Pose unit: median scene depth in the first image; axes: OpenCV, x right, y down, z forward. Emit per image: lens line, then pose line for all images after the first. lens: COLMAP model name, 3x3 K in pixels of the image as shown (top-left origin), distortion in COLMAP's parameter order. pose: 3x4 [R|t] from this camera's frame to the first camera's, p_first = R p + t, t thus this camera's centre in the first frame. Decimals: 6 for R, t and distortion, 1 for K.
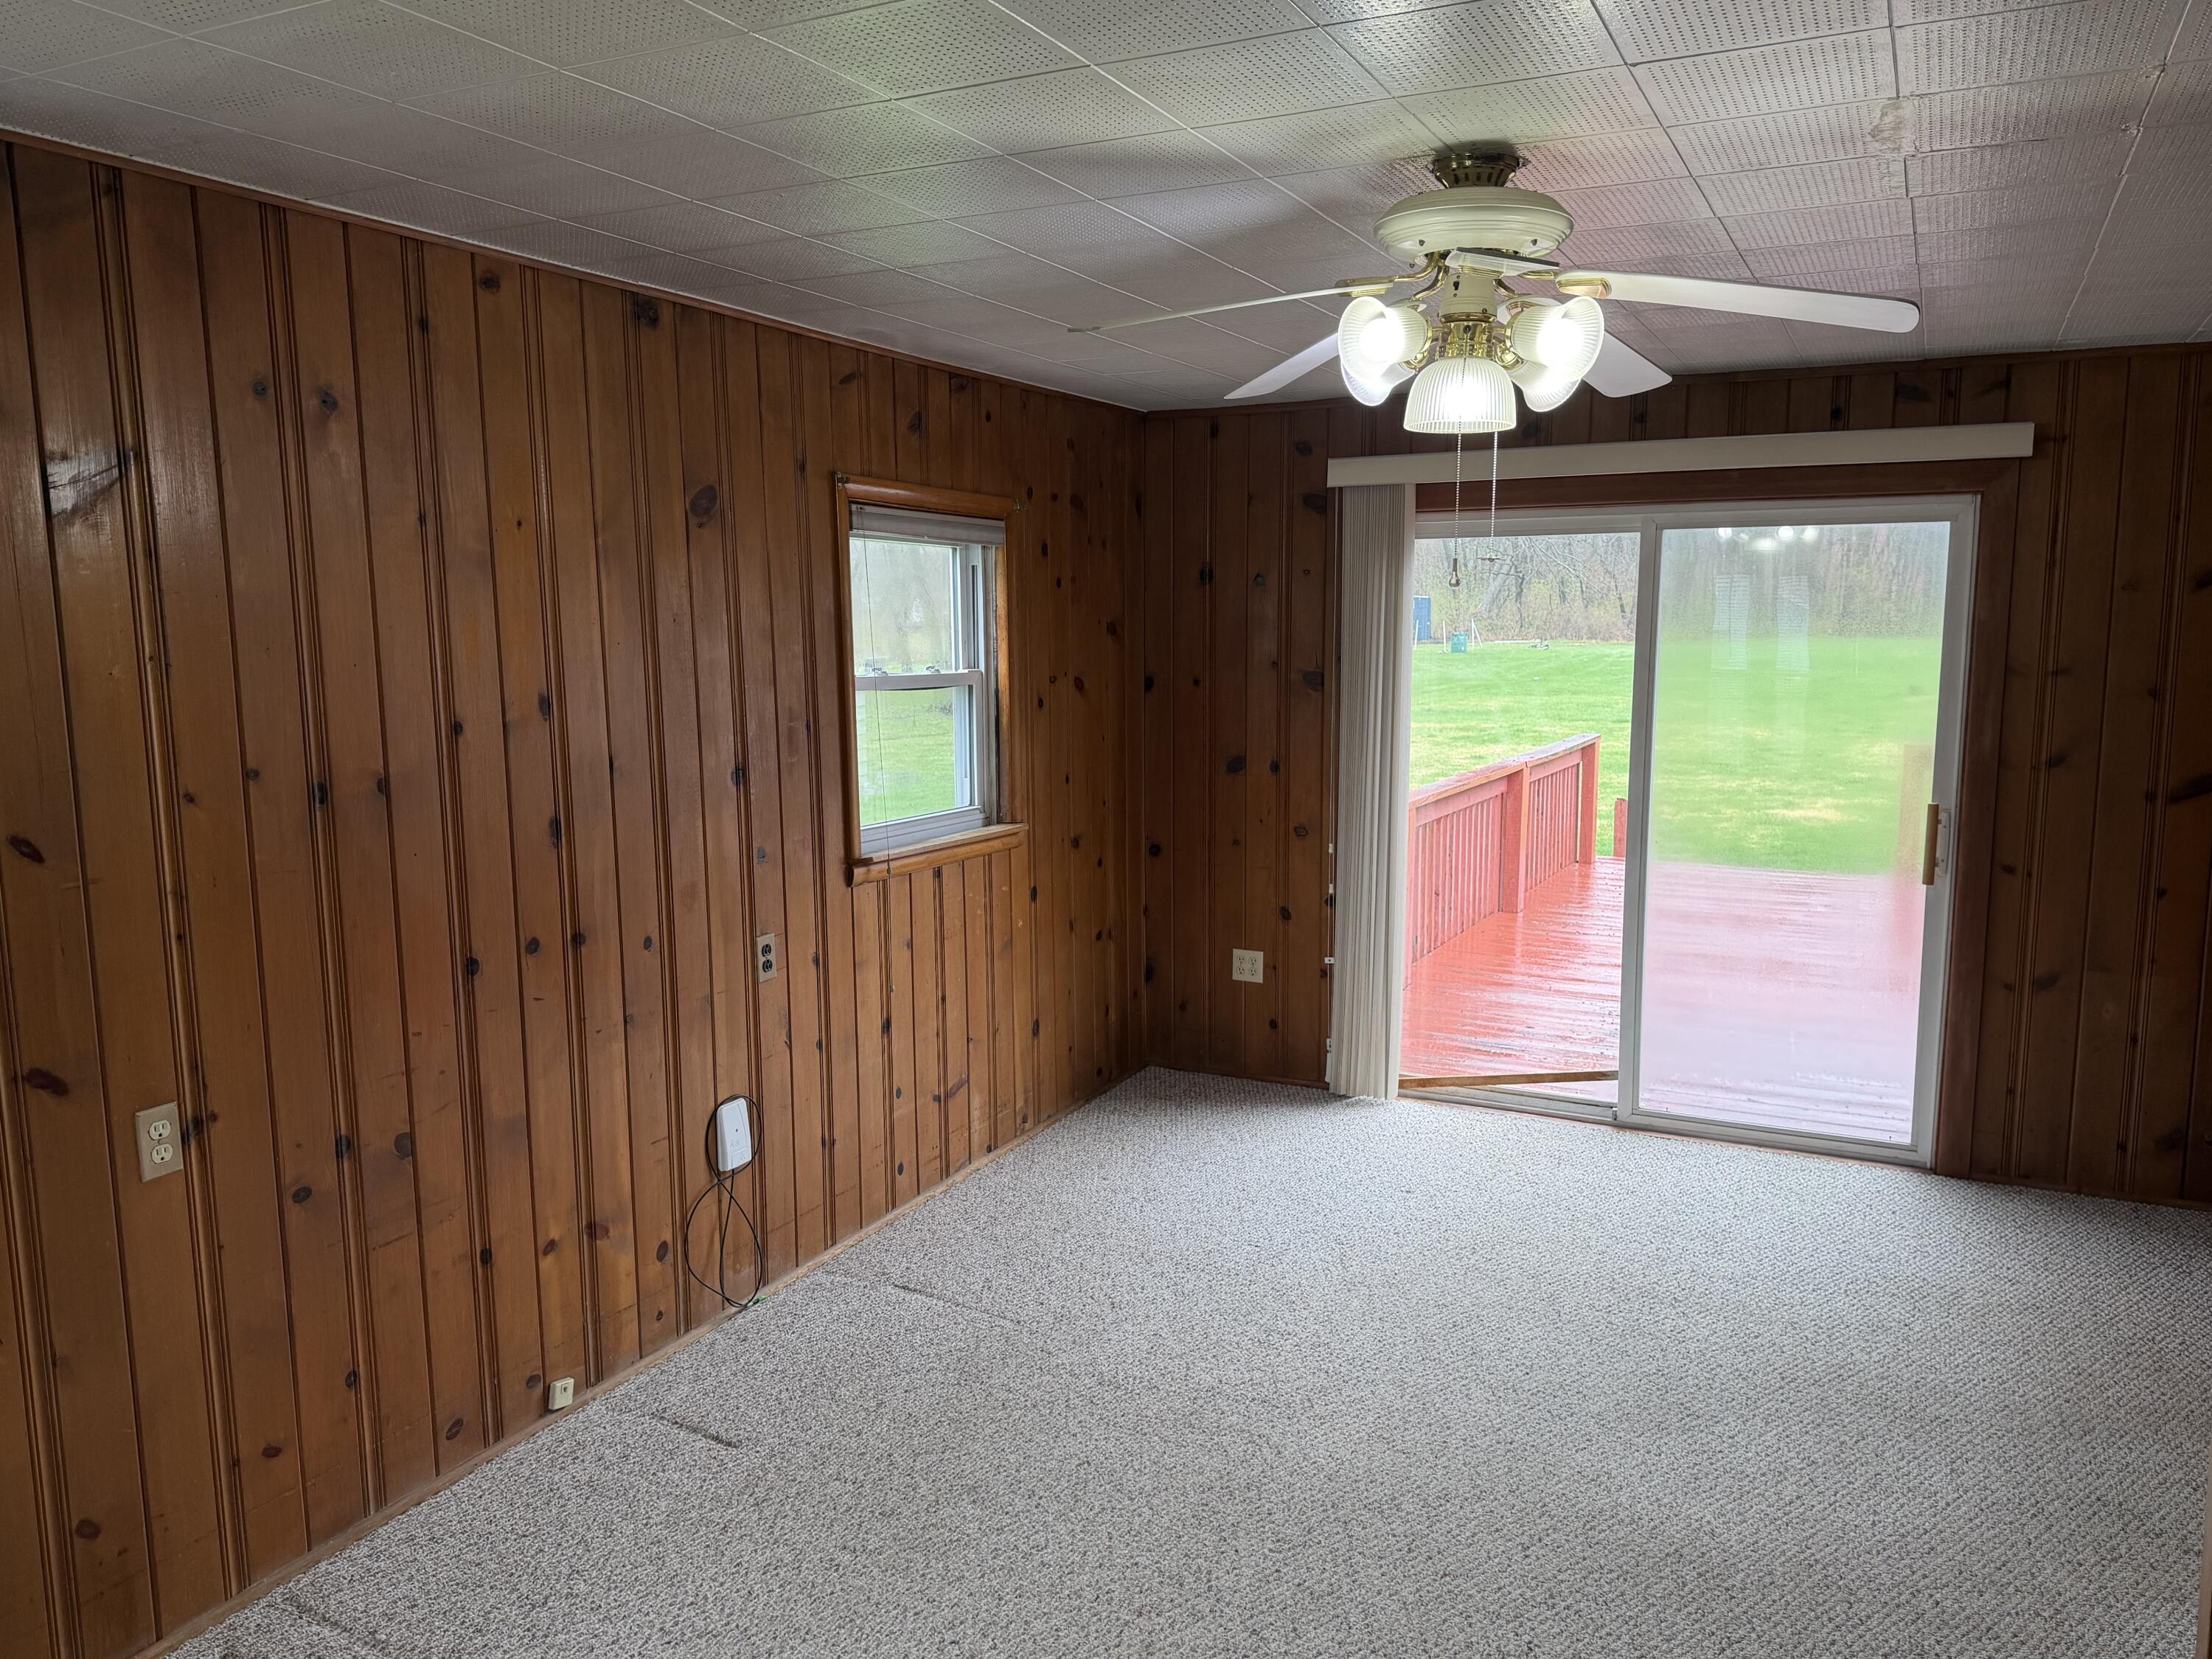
lens RADIAL K [[1643.6, 0, 1101.0], [0, 1643.6, 846.1], [0, 0, 1]] dist [0.061717, -0.036171]
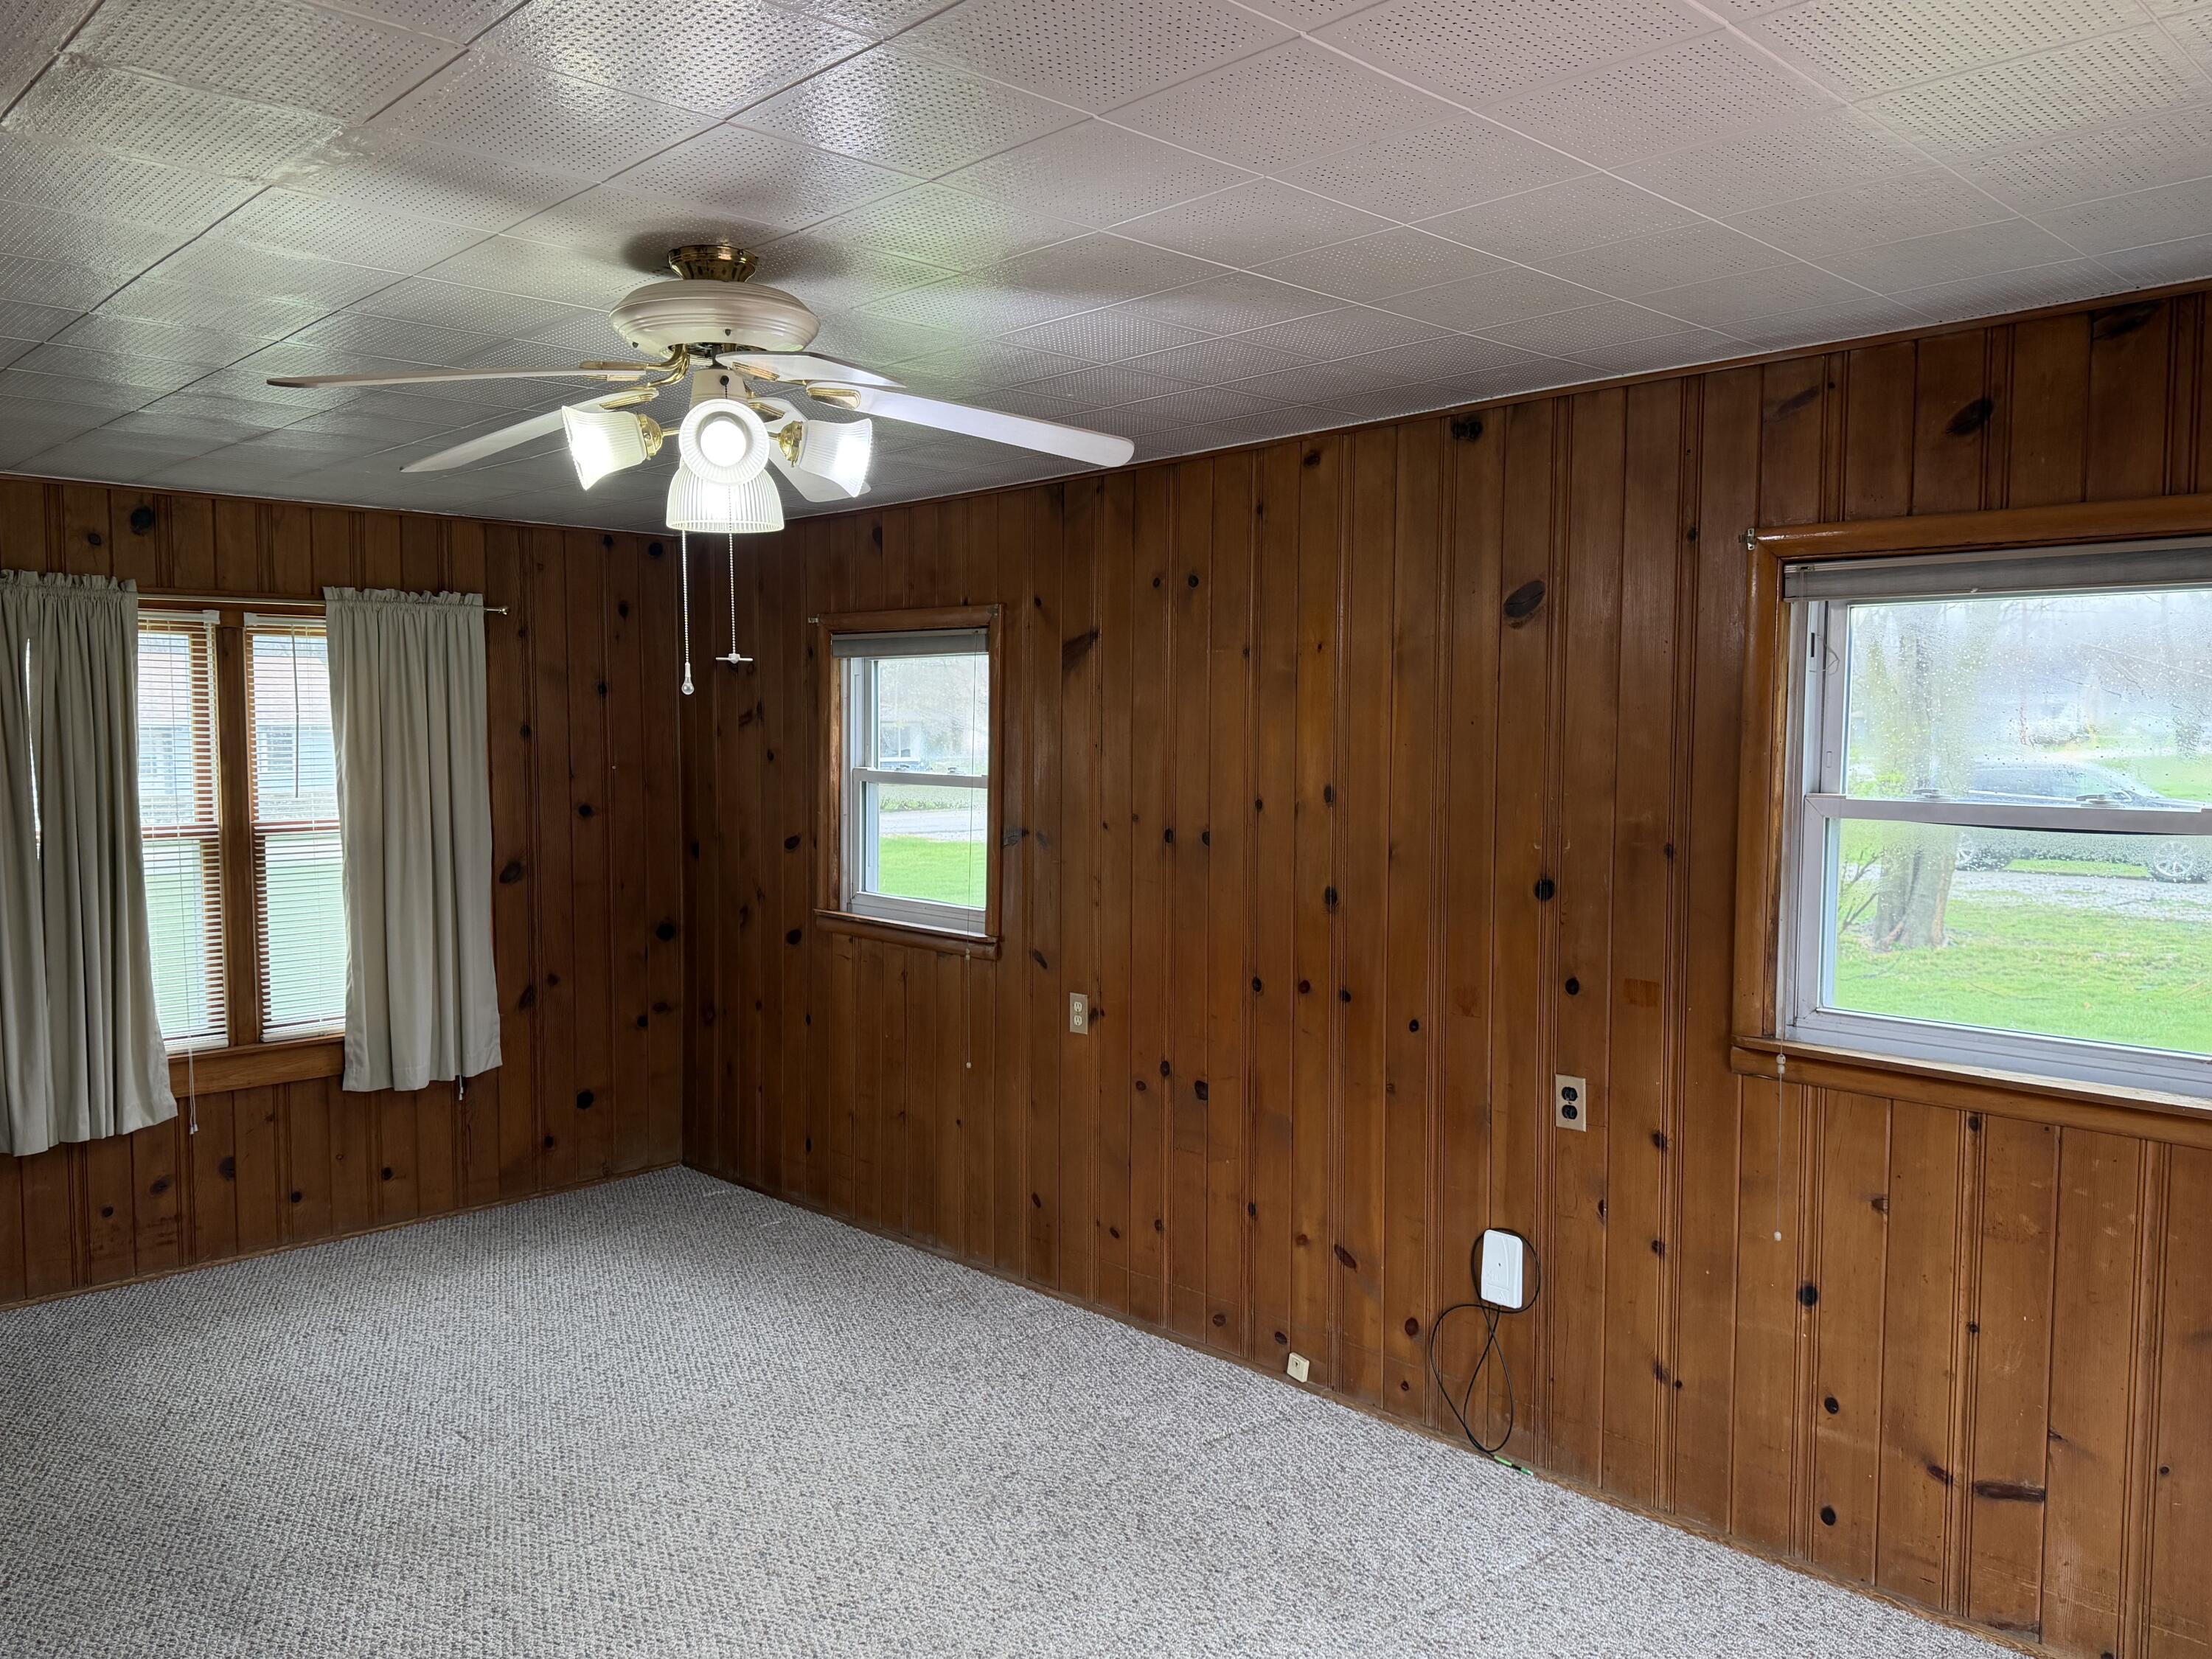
lens RADIAL K [[1643.6, 0, 1091.2], [0, 1643.6, 825.6], [0, 0, 1]] dist [0.061717, -0.036171]
pose [[-0.342303, 0.063748, -0.937425, 0.649447], [-0.124179, 0.985875, 0.112387, -0.134368], [0.931348, 0.154879, -0.329552, 0.951355]]
